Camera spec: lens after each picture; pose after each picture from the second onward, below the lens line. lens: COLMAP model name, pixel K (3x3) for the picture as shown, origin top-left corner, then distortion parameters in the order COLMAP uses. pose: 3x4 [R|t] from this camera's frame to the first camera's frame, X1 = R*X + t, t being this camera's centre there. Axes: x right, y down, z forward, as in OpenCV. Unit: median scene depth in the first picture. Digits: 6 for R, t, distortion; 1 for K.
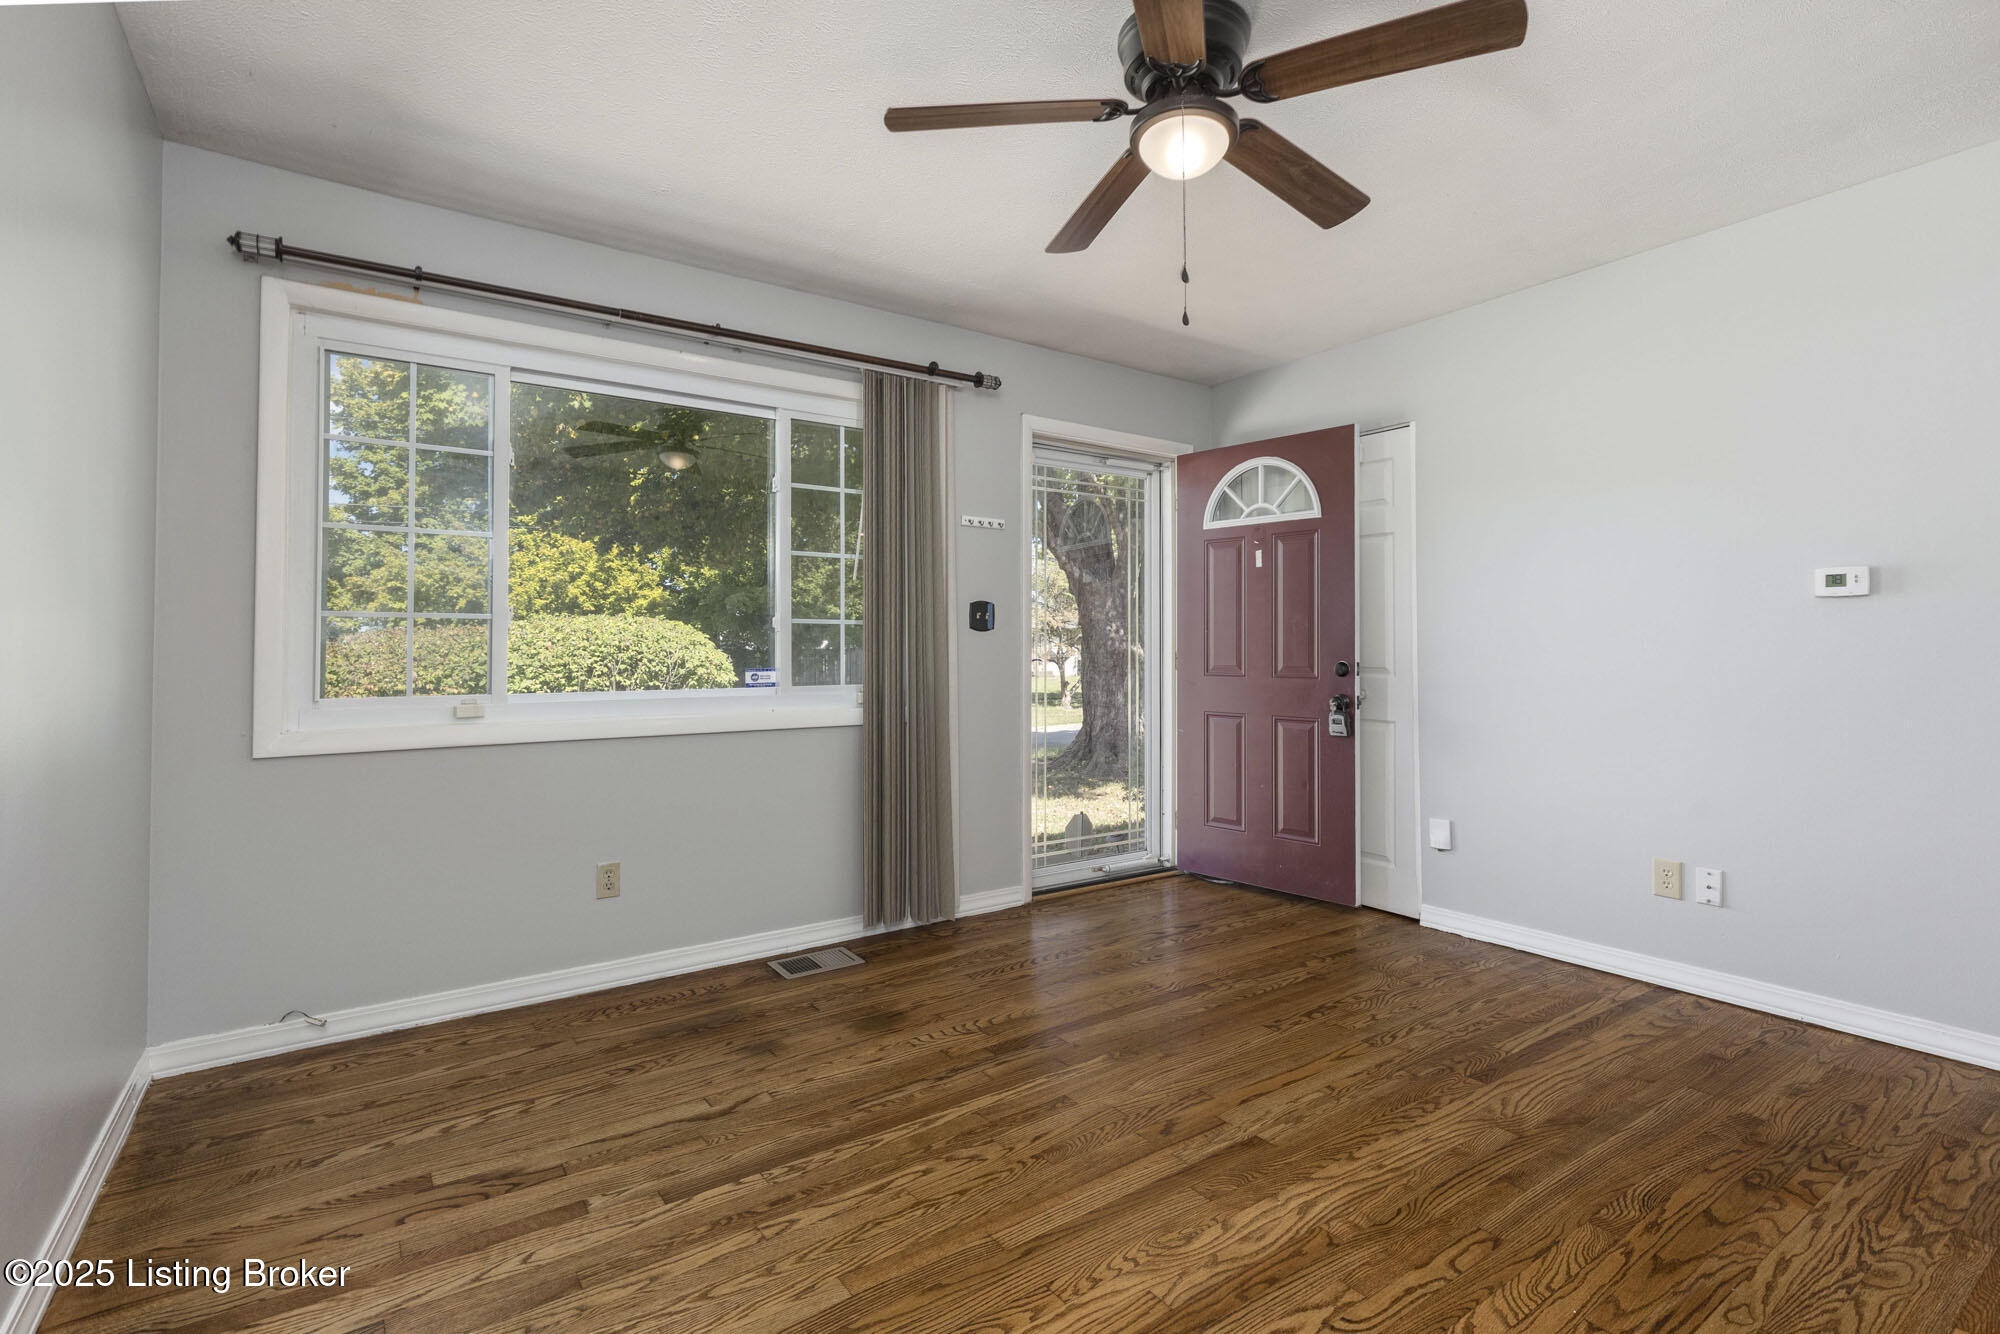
lens RADIAL K [[932.9, 0, 993.4], [0, 932.9, 613.8], [0, 0, 1]] dist [0.007362, 0.000085]
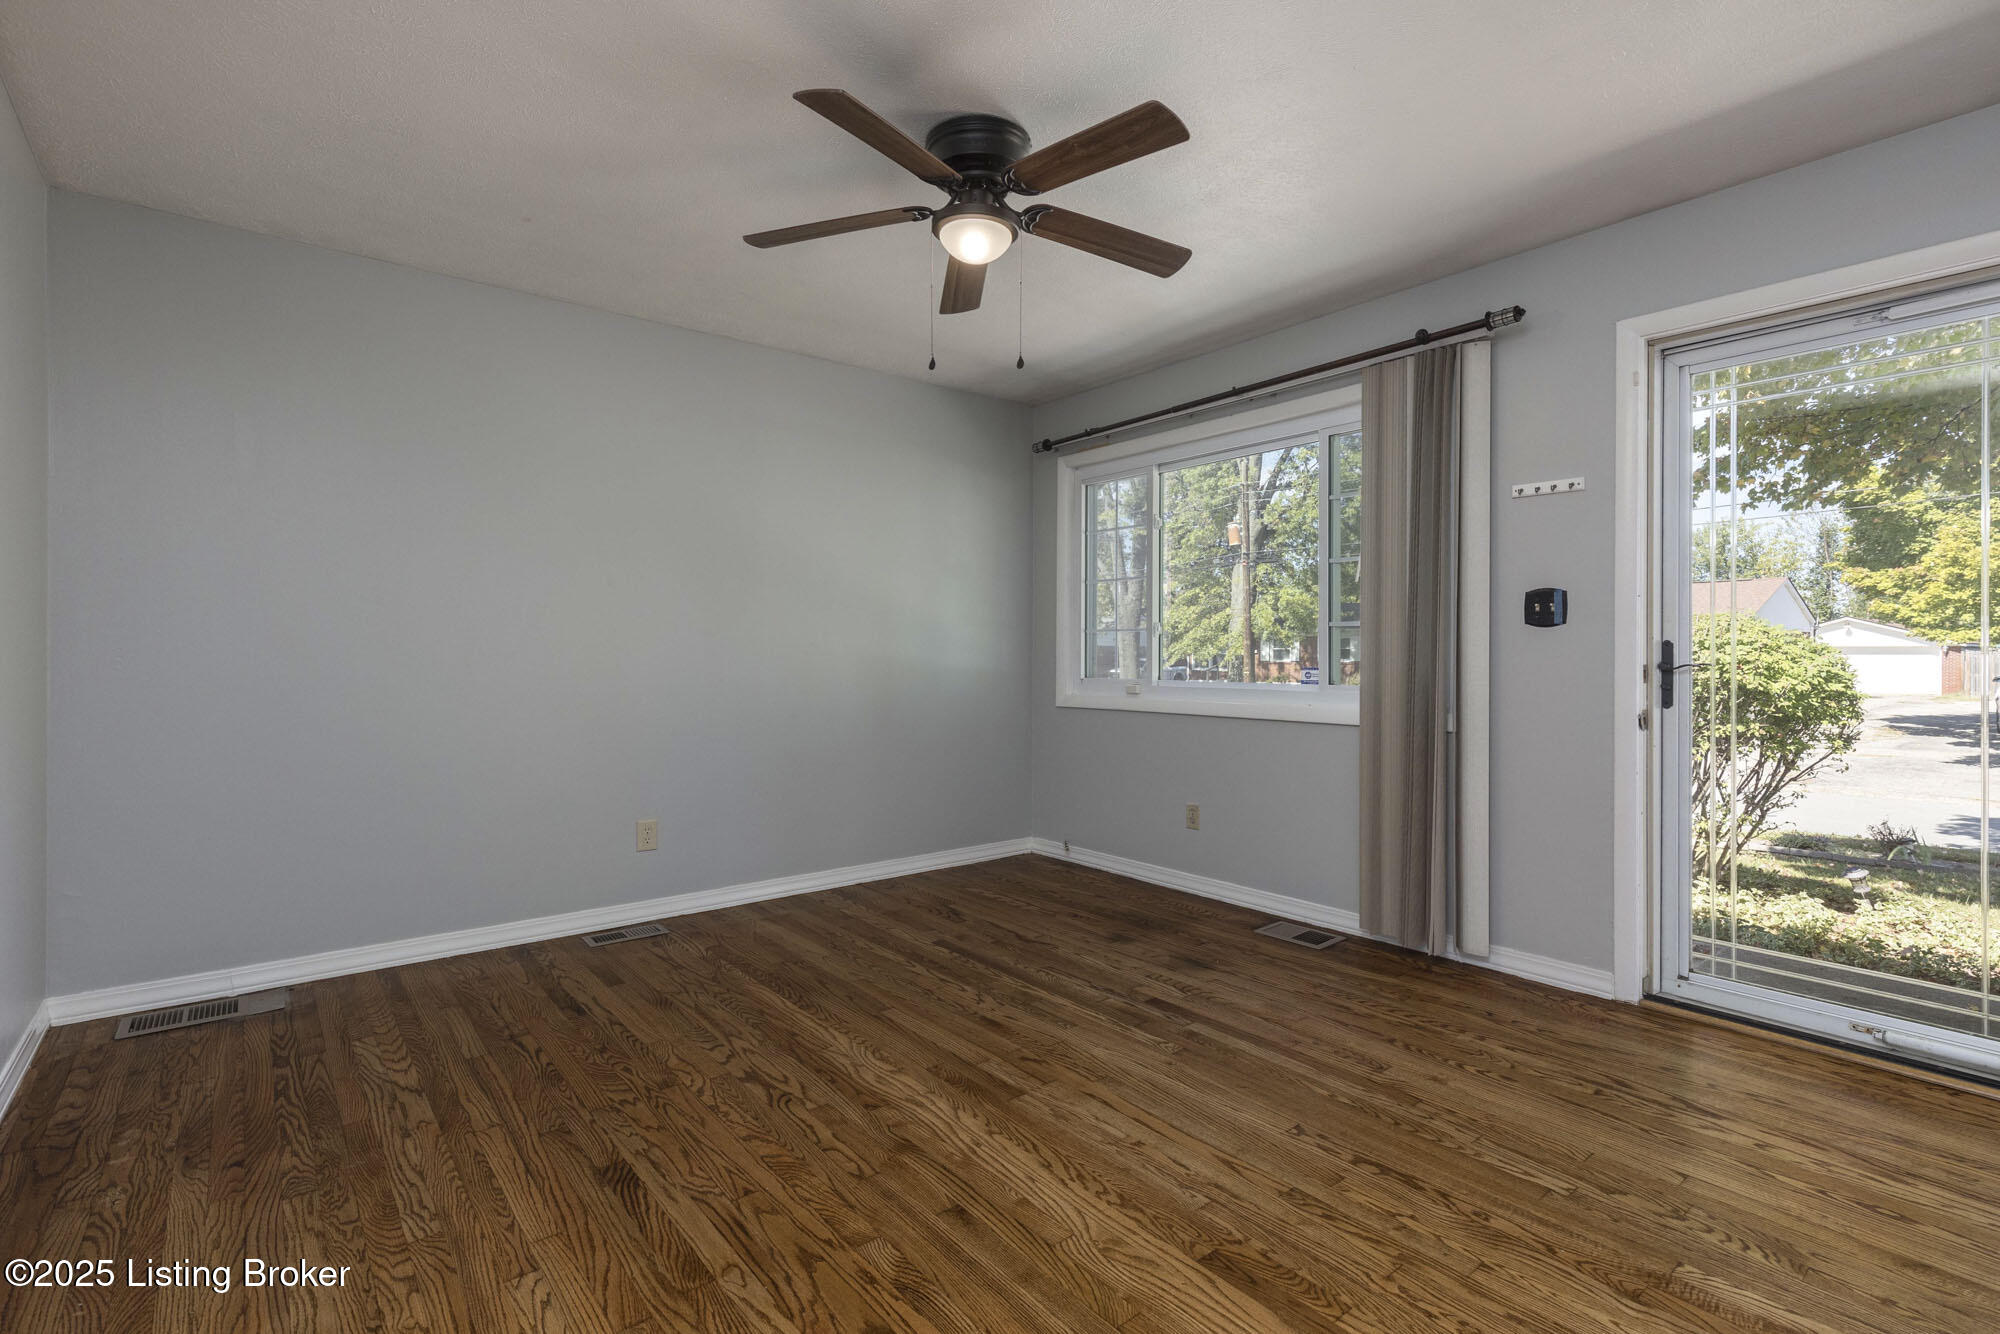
lens RADIAL K [[920.4, 0, 1003.2], [0, 920.4, 631.9], [0, 0, 1]] dist [0.003196, 0.000018]
pose [[0.073000, -0.021770, -0.997094, 1.052544], [0.039282, 0.999049, -0.018937, 0.028173], [0.996558, -0.037786, 0.073785, 0.705174]]
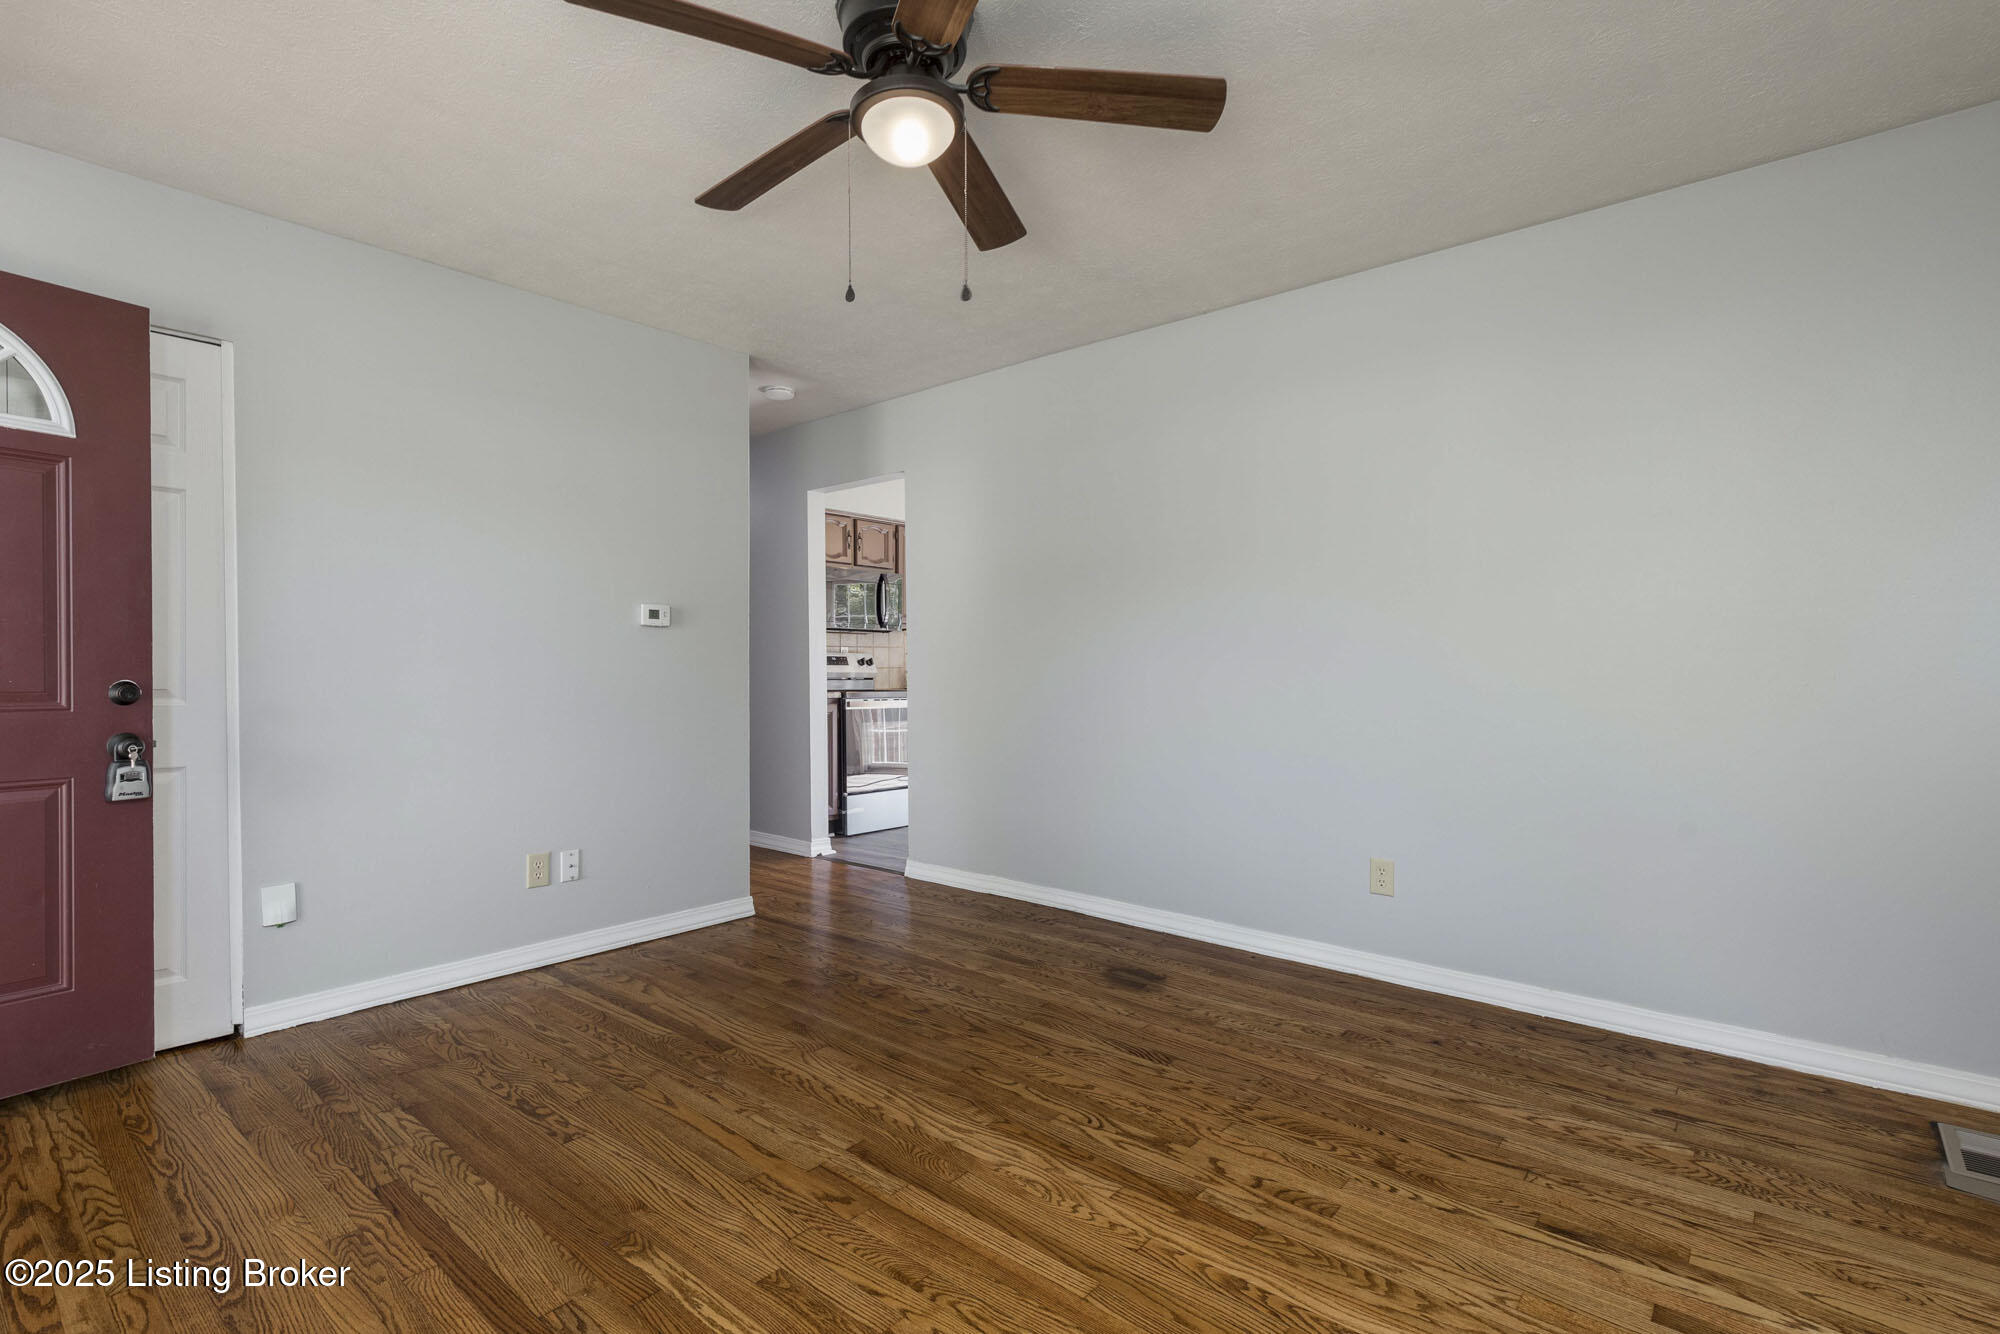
lens RADIAL K [[942.6, 0, 1000.0], [0, 942.6, 667.0], [0, 0, 1]] dist [0.002444, -0.000039]
pose [[-0.257541, 0.002224, 0.966265, -0.564186], [-0.037856, 0.999206, -0.012390, 0.039362], [-0.965526, -0.039770, -0.257252, 0.862825]]
